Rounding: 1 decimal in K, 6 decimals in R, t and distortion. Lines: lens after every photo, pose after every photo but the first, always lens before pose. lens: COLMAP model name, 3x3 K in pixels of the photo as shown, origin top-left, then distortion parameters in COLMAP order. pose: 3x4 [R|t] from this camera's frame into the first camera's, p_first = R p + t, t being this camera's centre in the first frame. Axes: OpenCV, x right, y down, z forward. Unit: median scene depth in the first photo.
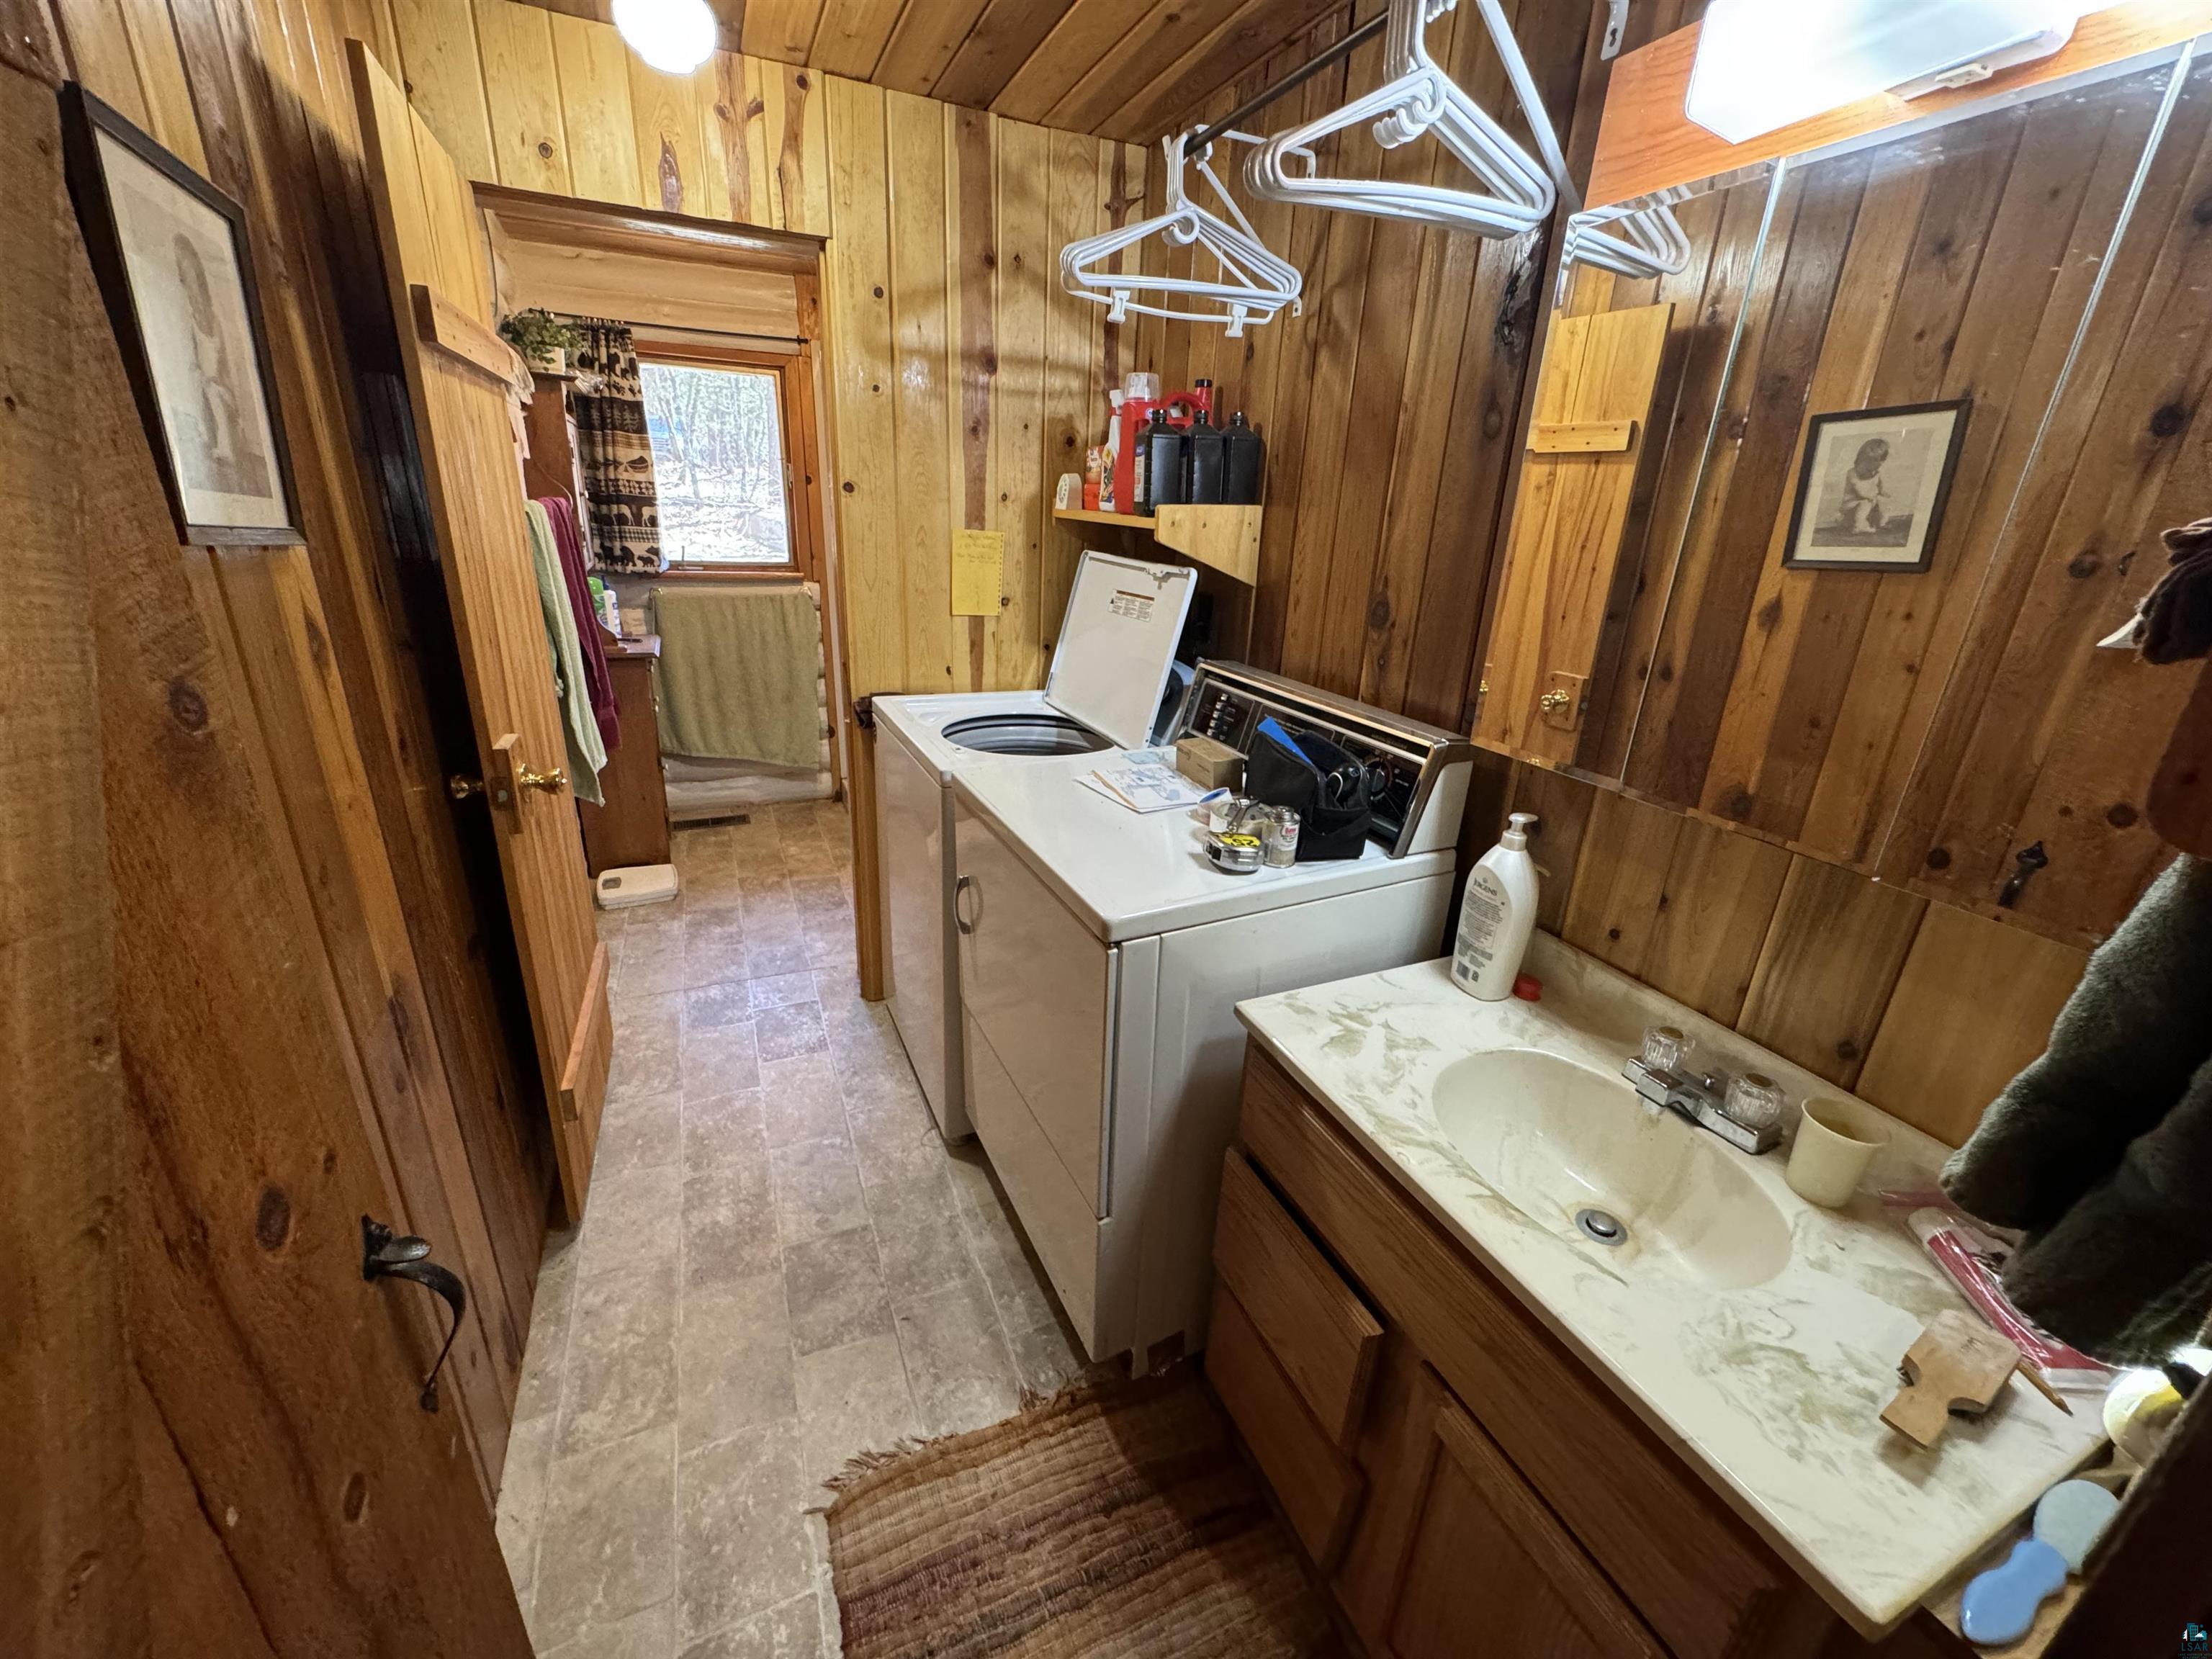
lens RADIAL K [[885.4, 0, 1104.0], [0, 885.4, 829.4], [0, 0, 1]] dist [-0.000366, 0.000038]
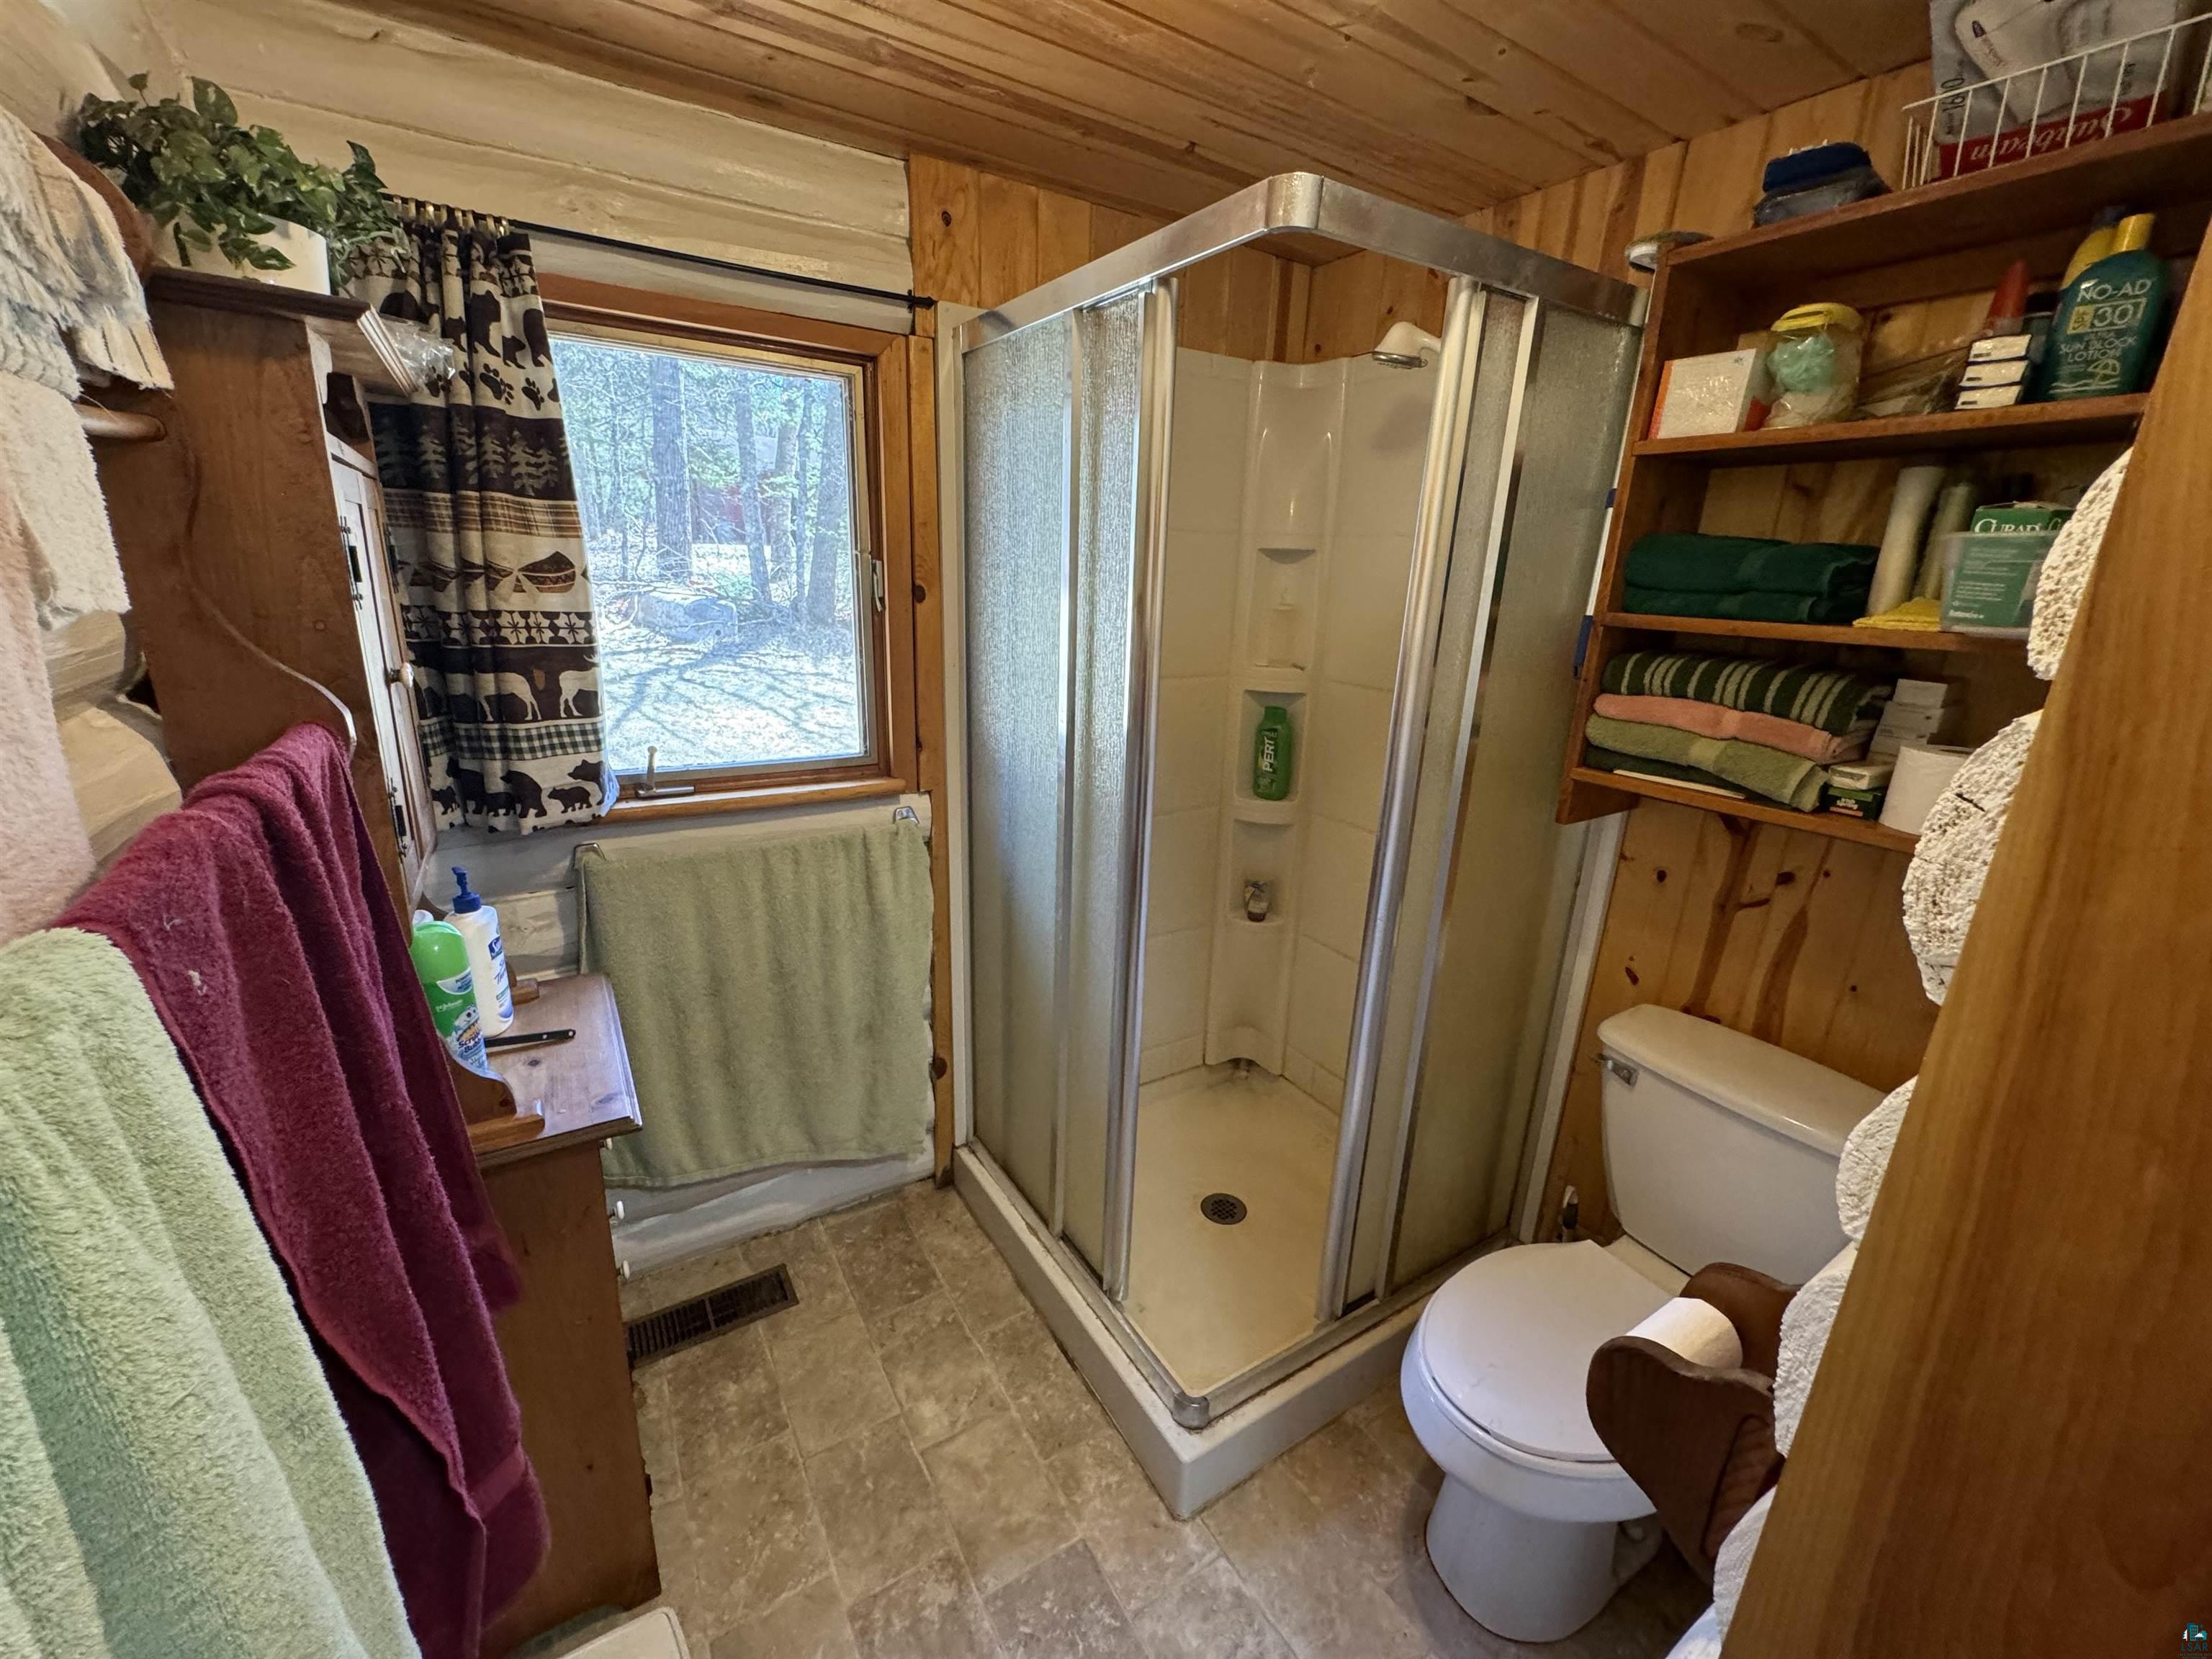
lens RADIAL K [[885.4, 0, 1104.4], [0, 885.4, 829.6], [0, 0, 1]] dist [-0.000366, 0.000038]
pose [[0.989971, -0.047467, 0.133057, -0.332675], [0.055226, 0.996944, -0.055243, -0.257697], [-0.130028, 0.062037, 0.989568, 0.570972]]
